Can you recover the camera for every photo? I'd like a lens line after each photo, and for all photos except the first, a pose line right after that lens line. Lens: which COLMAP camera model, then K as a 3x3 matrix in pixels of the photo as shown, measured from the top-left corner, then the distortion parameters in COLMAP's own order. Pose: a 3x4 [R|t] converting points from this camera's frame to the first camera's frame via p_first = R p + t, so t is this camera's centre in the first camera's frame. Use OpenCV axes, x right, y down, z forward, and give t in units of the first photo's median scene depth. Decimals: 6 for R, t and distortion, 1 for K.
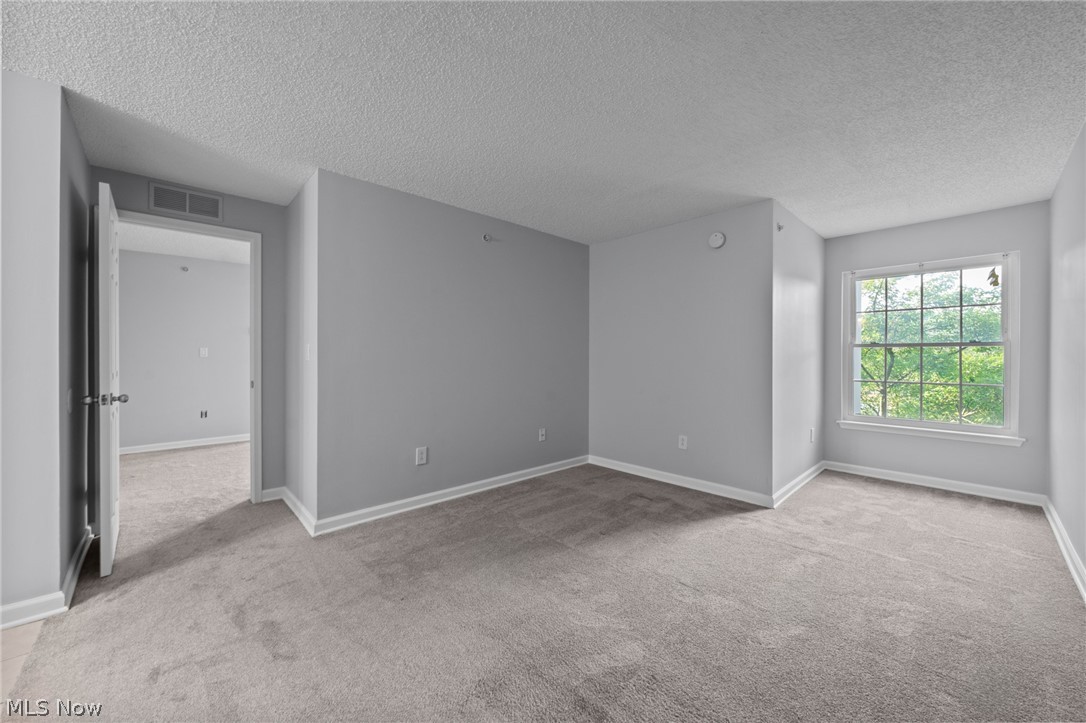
lens RADIAL K [[424.6, 0, 524.8], [0, 424.6, 357.4], [0, 0, 1]] dist [-0.000535, -0.000179]
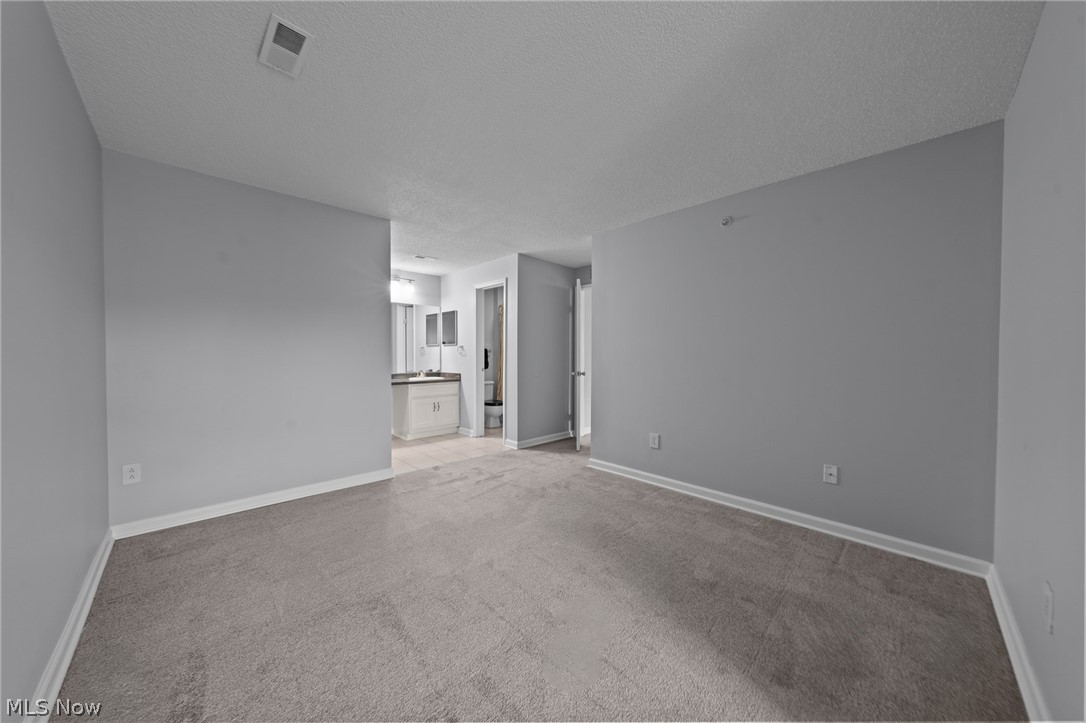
lens RADIAL K [[370.5, 0, 537.7], [0, 370.5, 357.1], [0, 0, 1]] dist [-0.002254, 0.000886]
pose [[0.022913, 0.011749, -0.999668, 0.843307], [-0.007941, 0.999902, 0.011570, -0.005009], [0.999706, 0.007673, 0.023004, 0.733916]]
